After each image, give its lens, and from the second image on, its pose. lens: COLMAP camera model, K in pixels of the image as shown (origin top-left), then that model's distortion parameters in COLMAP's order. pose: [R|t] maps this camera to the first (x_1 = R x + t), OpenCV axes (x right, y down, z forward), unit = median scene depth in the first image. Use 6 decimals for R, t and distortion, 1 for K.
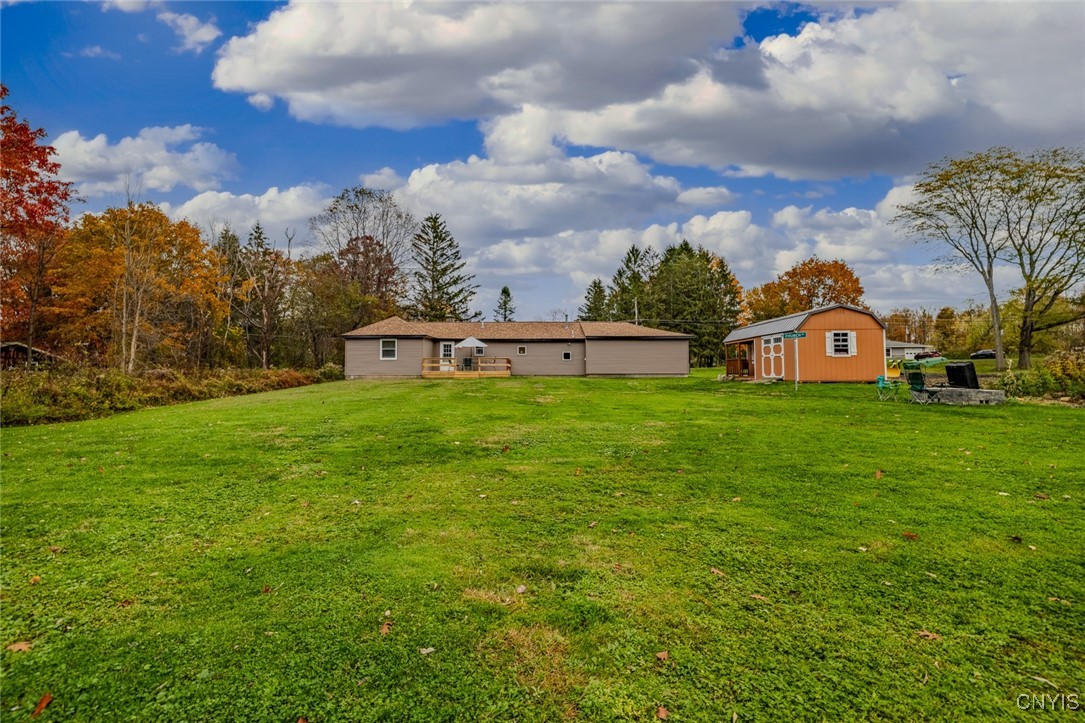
lens RADIAL K [[457.1, 0, 538.7], [0, 457.1, 358.9], [0, 0, 1]] dist [0.000731, -0.001096]
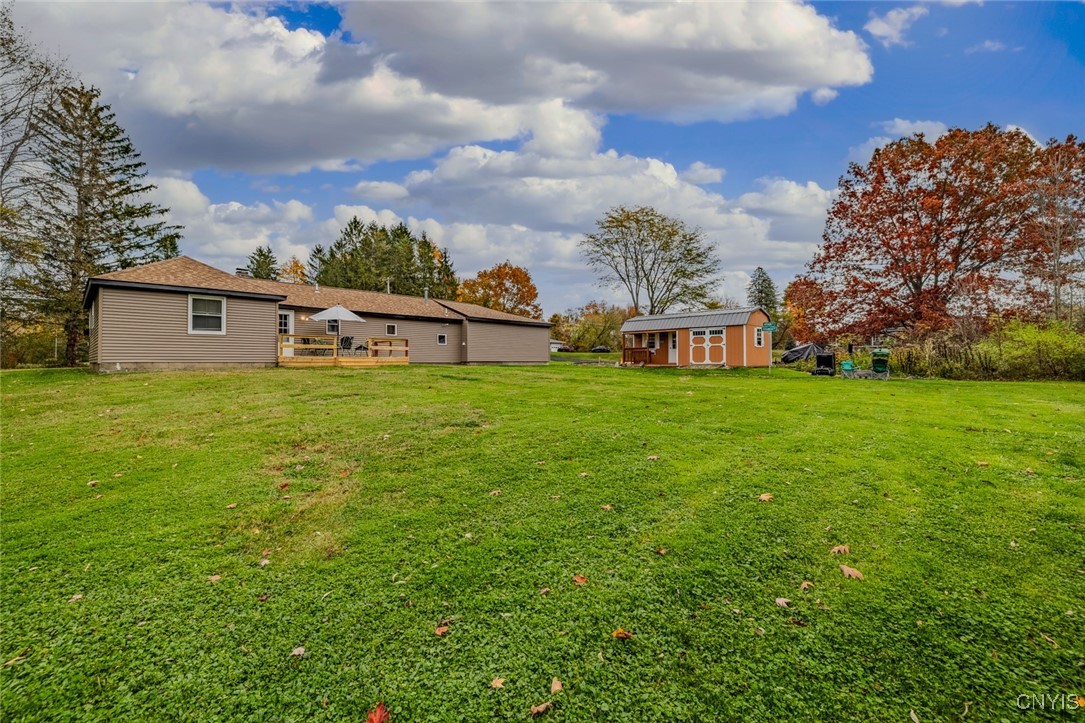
lens RADIAL K [[457.1, 0, 542.4], [0, 457.1, 360.1], [0, 0, 1]] dist [0.000731, -0.001096]
pose [[0.700205, 0.004890, 0.713926, -0.396273], [-0.021960, 0.999651, 0.014692, 0.014612], [-0.713605, -0.025965, 0.700067, 0.297430]]
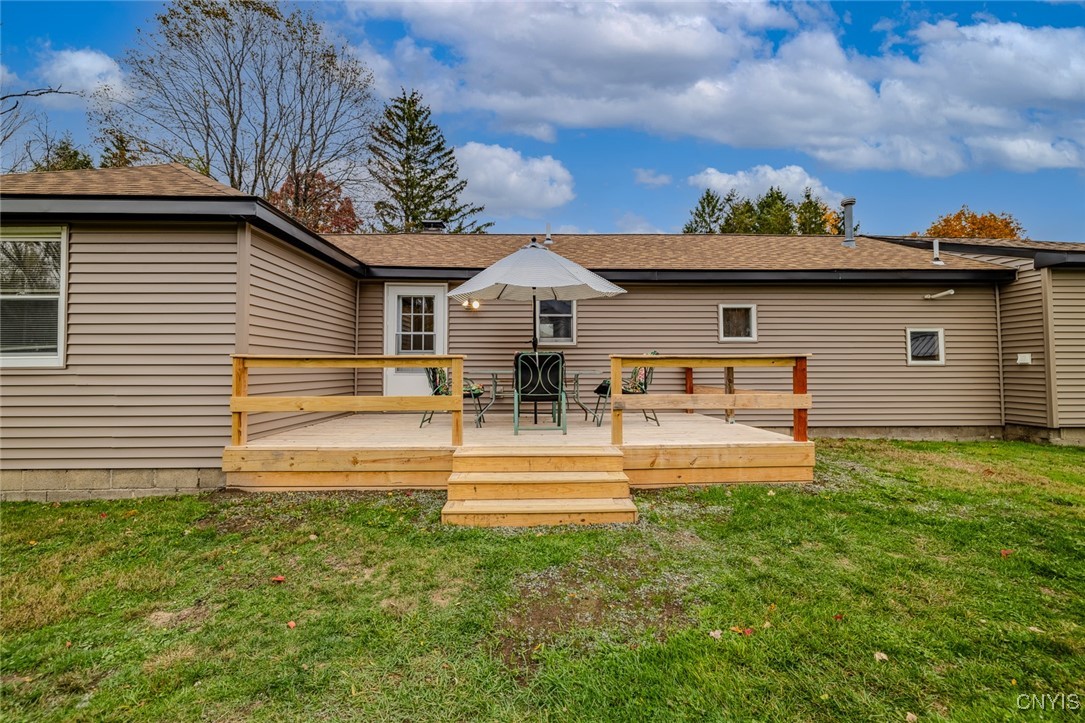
lens RADIAL K [[457.1, 0, 537.8], [0, 457.1, 357.6], [0, 0, 1]] dist [0.000731, -0.001096]
pose [[0.999868, -0.000190, 0.016252, -0.141747], [0.000158, 0.999998, 0.001947, -0.001048], [-0.016253, -0.001944, 0.999866, 0.766670]]
